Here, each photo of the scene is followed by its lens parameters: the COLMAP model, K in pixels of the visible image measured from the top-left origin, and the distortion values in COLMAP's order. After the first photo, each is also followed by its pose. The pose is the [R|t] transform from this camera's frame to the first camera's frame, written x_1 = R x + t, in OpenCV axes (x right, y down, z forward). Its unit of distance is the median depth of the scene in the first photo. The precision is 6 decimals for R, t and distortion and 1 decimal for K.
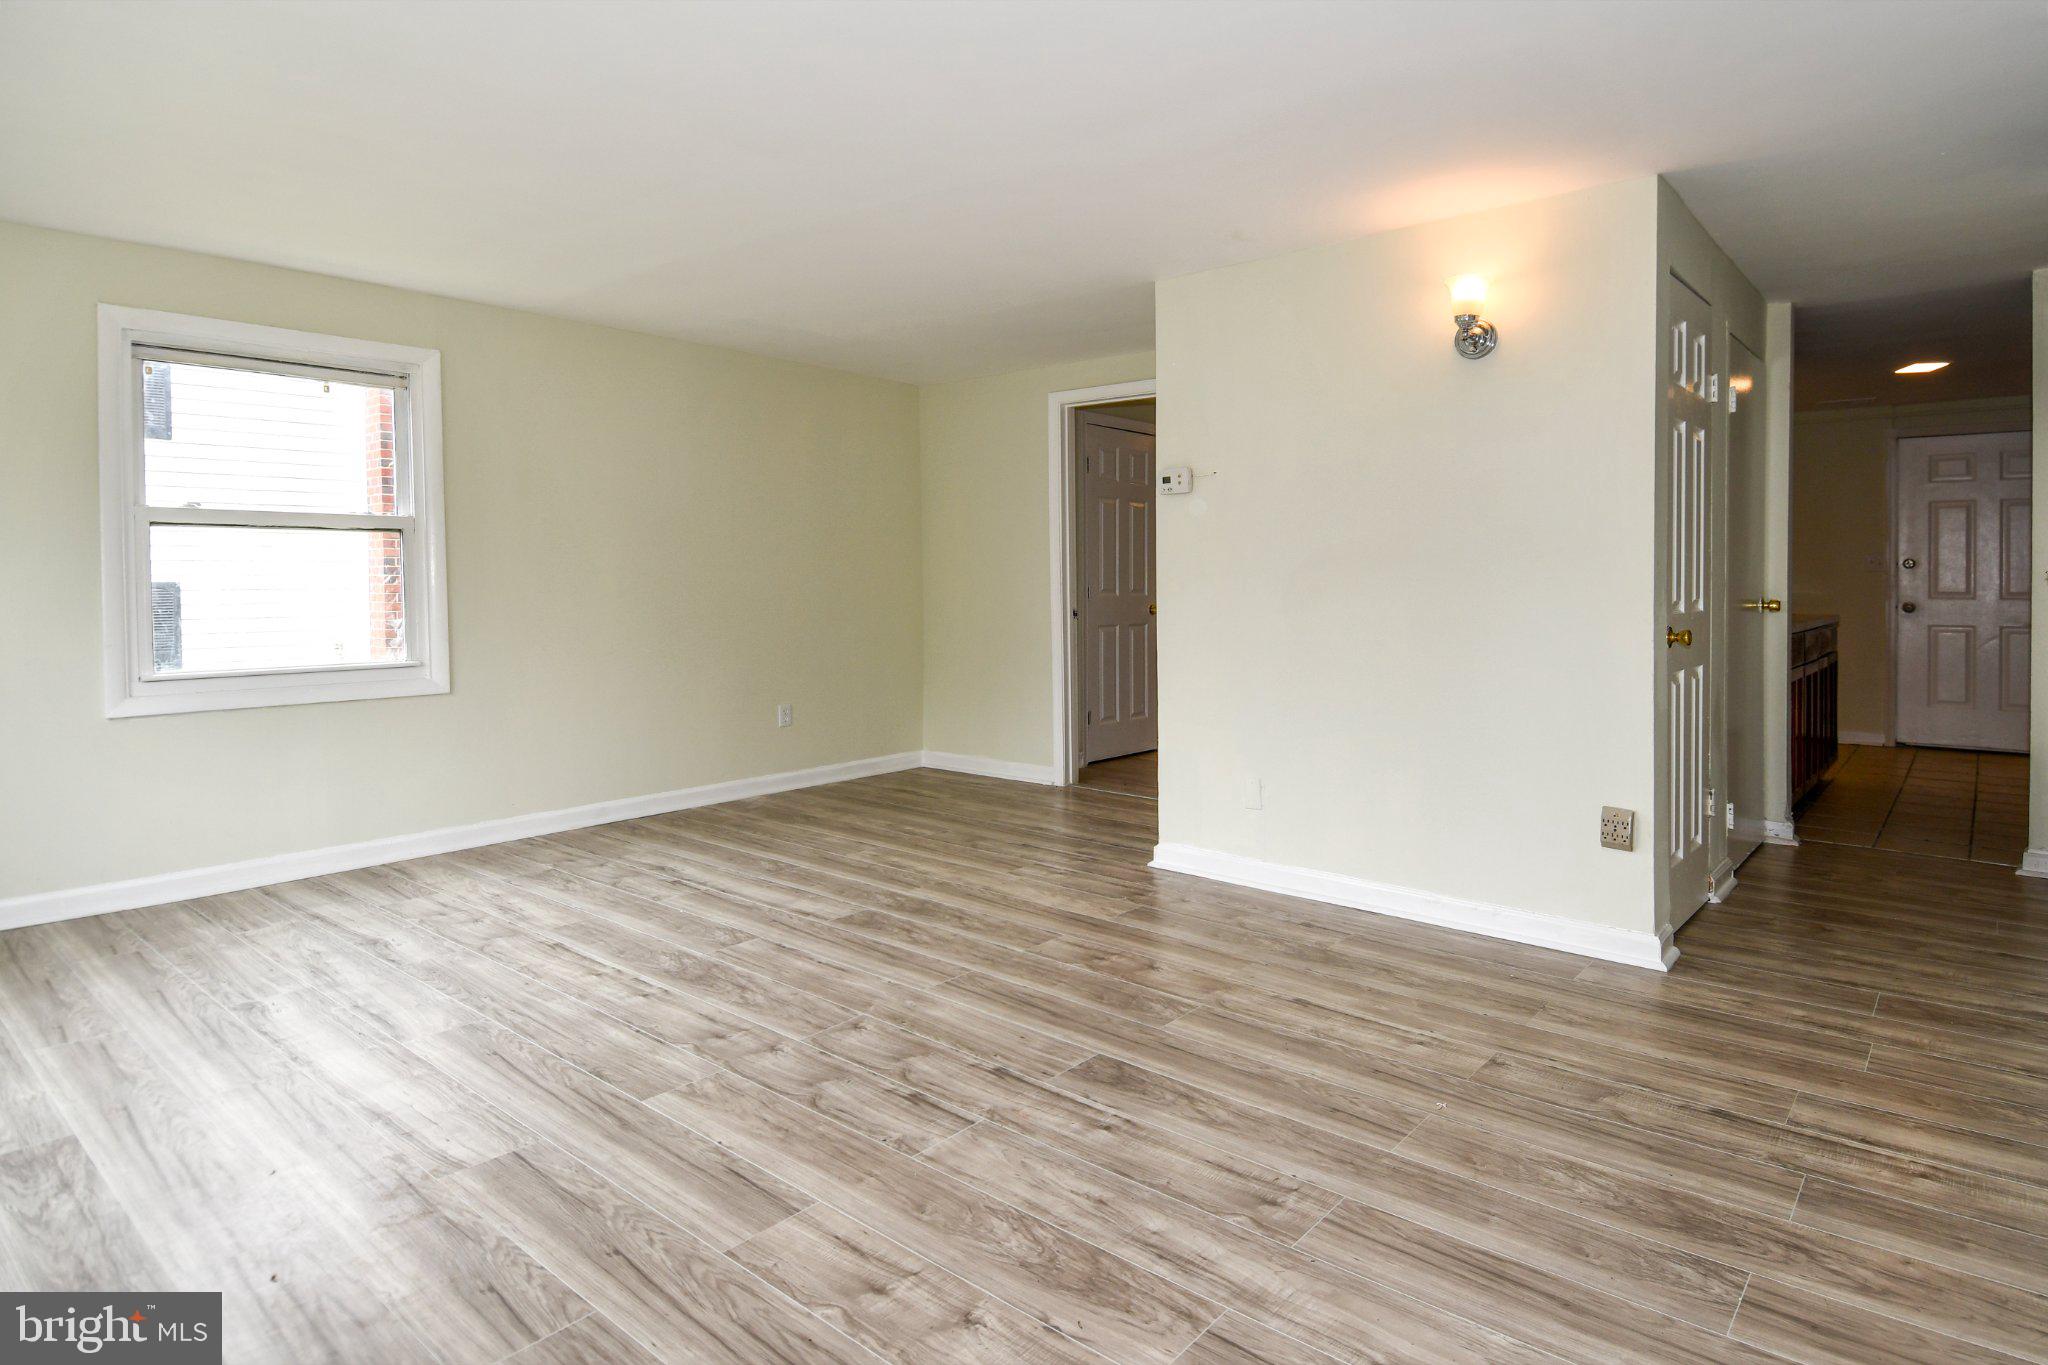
lens RADIAL K [[1096.0, 0, 1109.6], [0, 1096.0, 617.9], [0, 0, 1]] dist [0.049462, -0.046116]
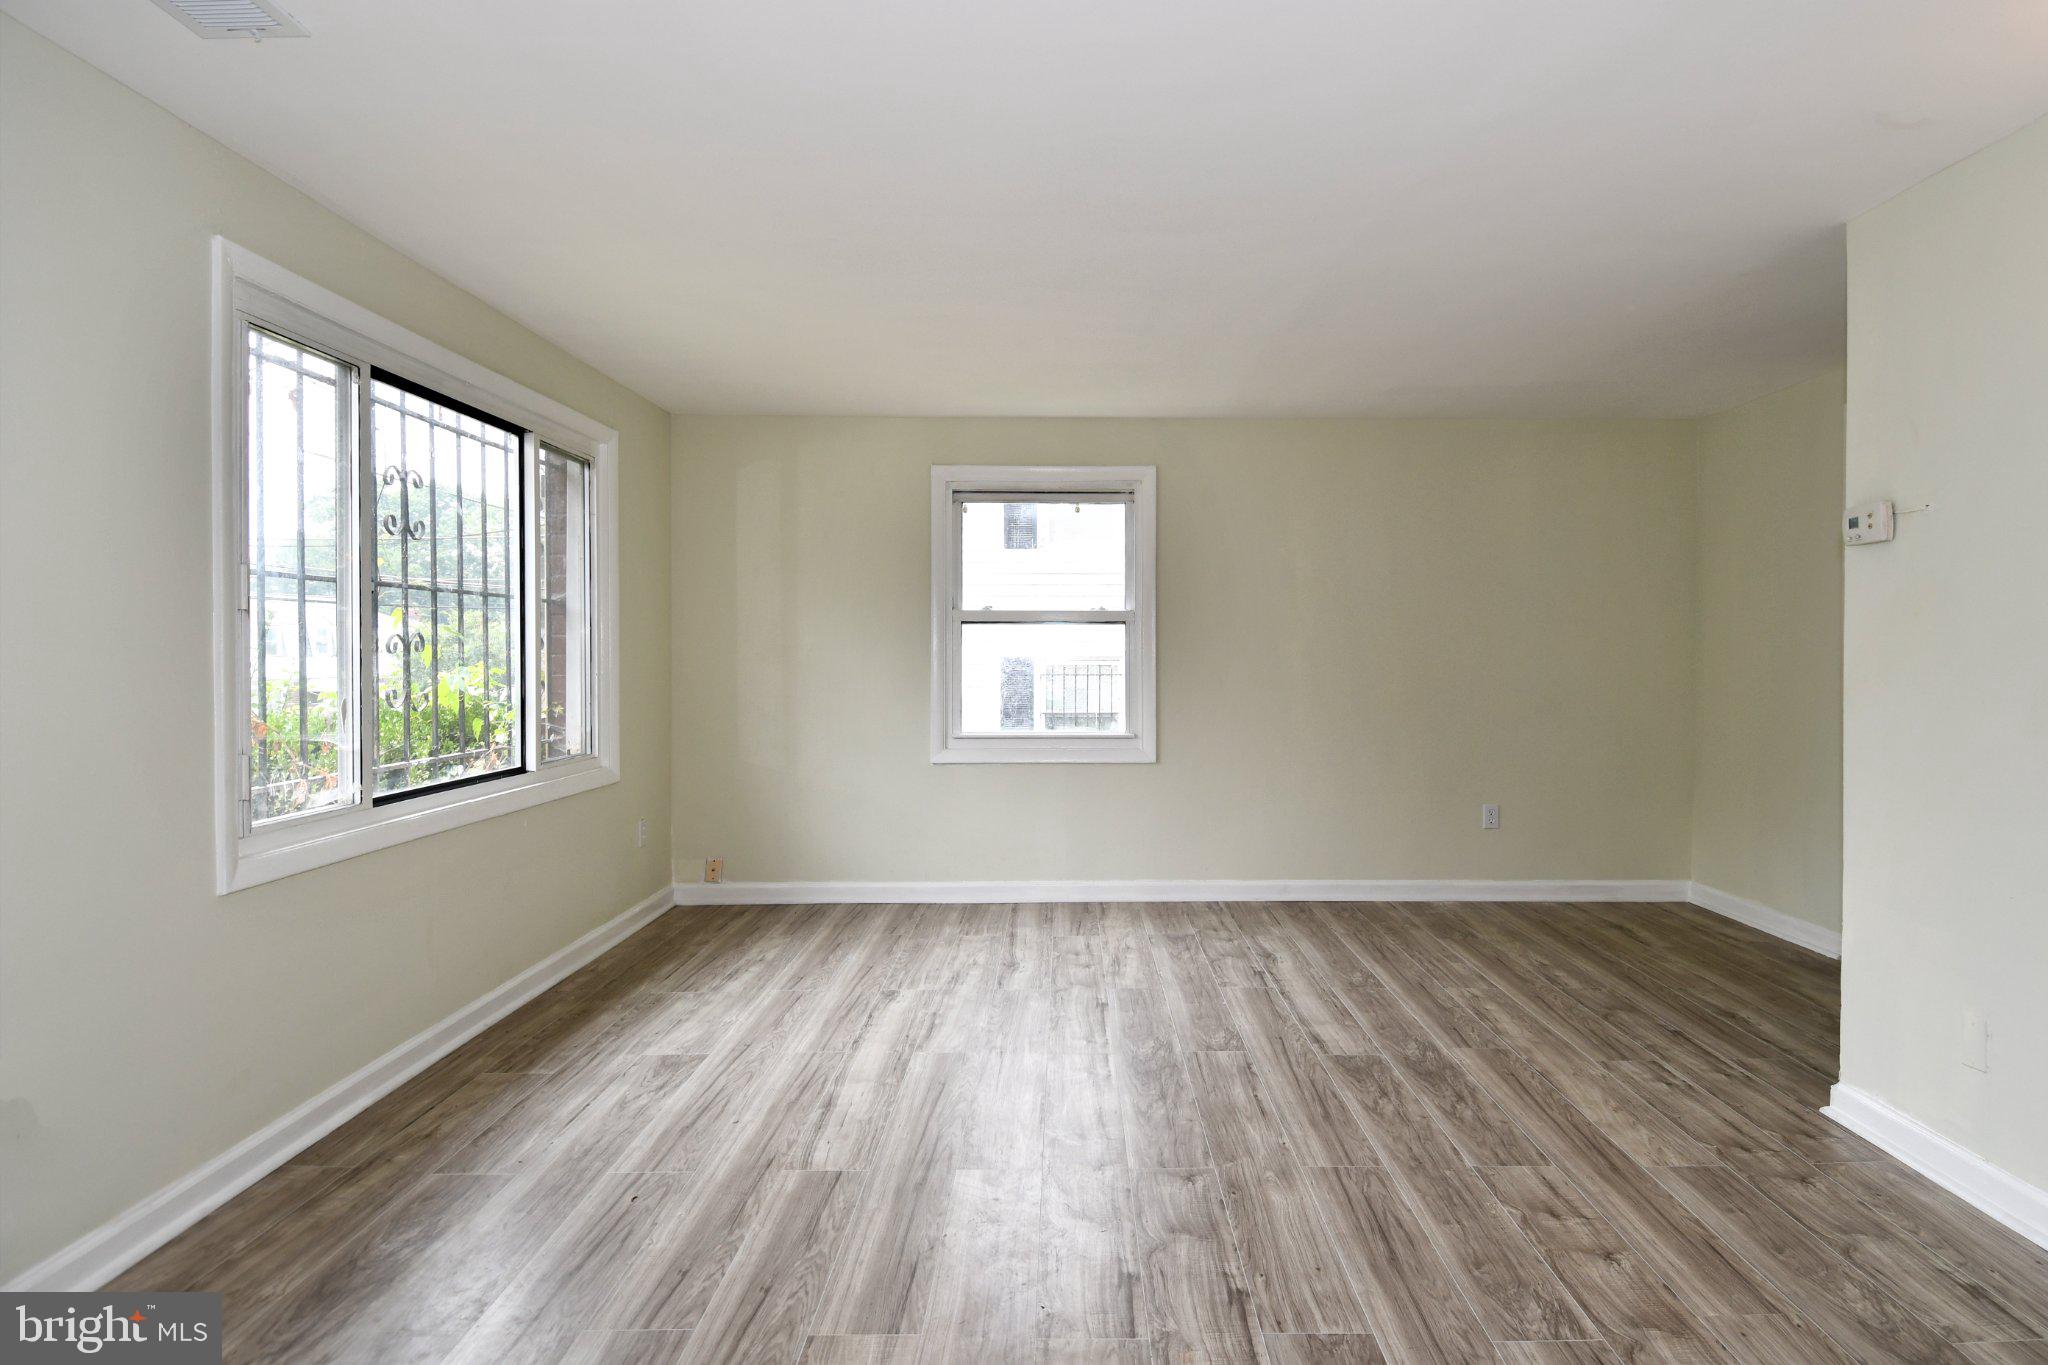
lens RADIAL K [[1119.4, 0, 1098.0], [0, 1119.4, 679.0], [0, 0, 1]] dist [0.051818, -0.066769]
pose [[0.634563, 0.020821, -0.772591, 0.311083], [-0.027599, 0.999610, 0.004271, -0.027013], [0.772378, 0.018613, 0.634890, 0.259760]]
